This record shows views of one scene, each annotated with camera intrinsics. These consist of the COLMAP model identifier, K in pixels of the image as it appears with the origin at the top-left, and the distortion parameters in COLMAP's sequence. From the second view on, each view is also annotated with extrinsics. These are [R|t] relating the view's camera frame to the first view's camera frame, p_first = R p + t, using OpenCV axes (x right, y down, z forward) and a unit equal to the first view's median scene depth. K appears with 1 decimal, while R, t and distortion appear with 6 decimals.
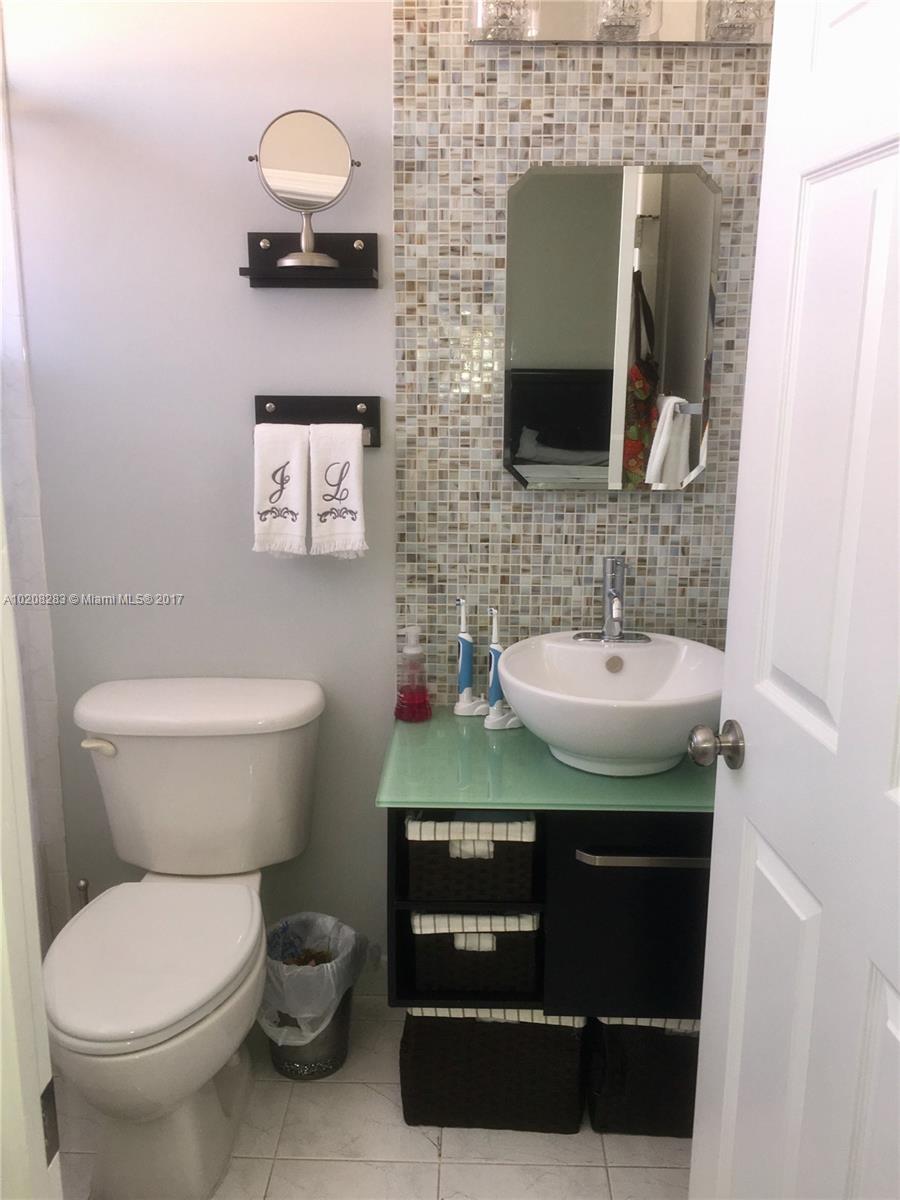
lens RADIAL K [[1001.6, 0, 450.0], [0, 1001.6, 600.0], [0, 0, 1]] dist [0.078564, -0.074989]
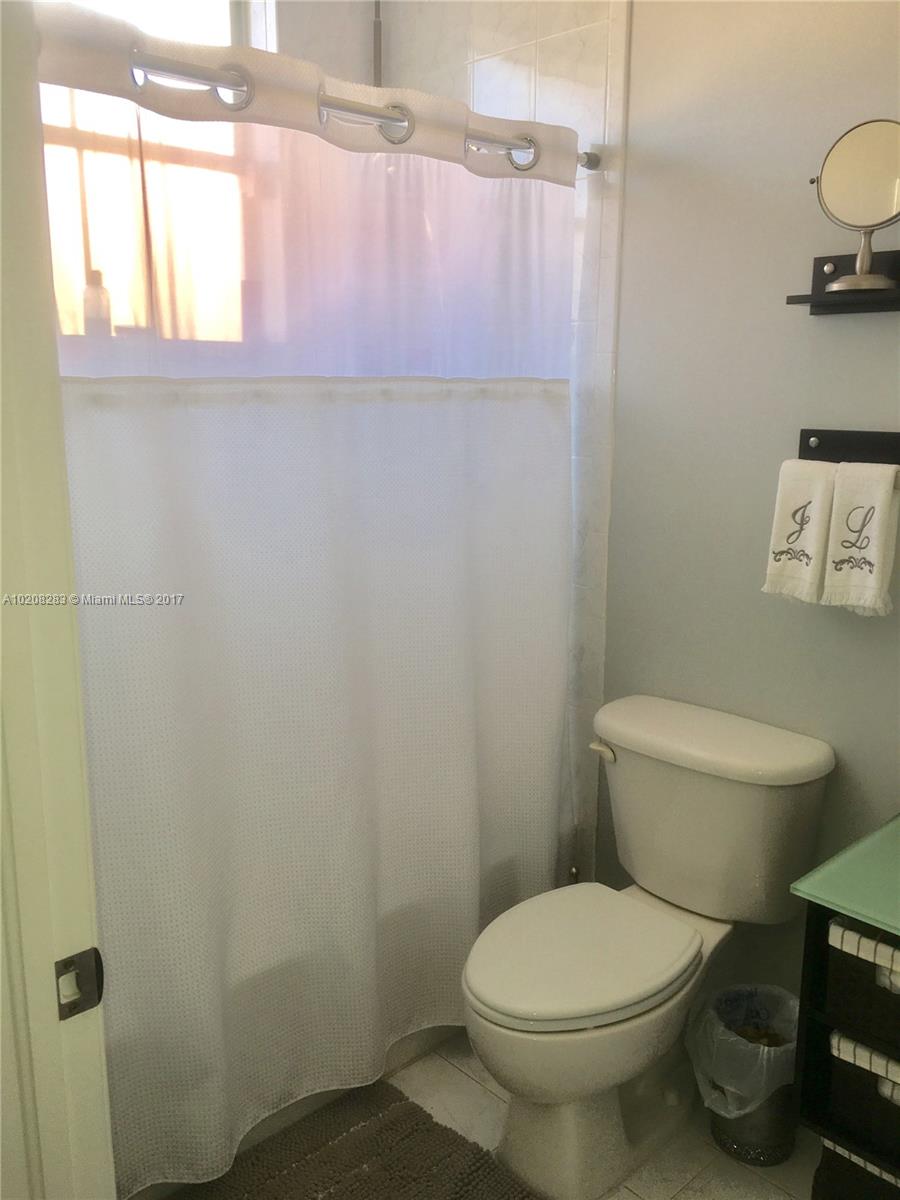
lens RADIAL K [[1022.6, 0, 475.5], [0, 1022.6, 604.0], [0, 0, 1]] dist [0.072085, -0.084285]
pose [[0.706234, 0.153059, -0.691235, 0.288097], [-0.164543, 0.985101, 0.050016, -0.040973], [0.688592, 0.078415, 0.720897, 0.112592]]
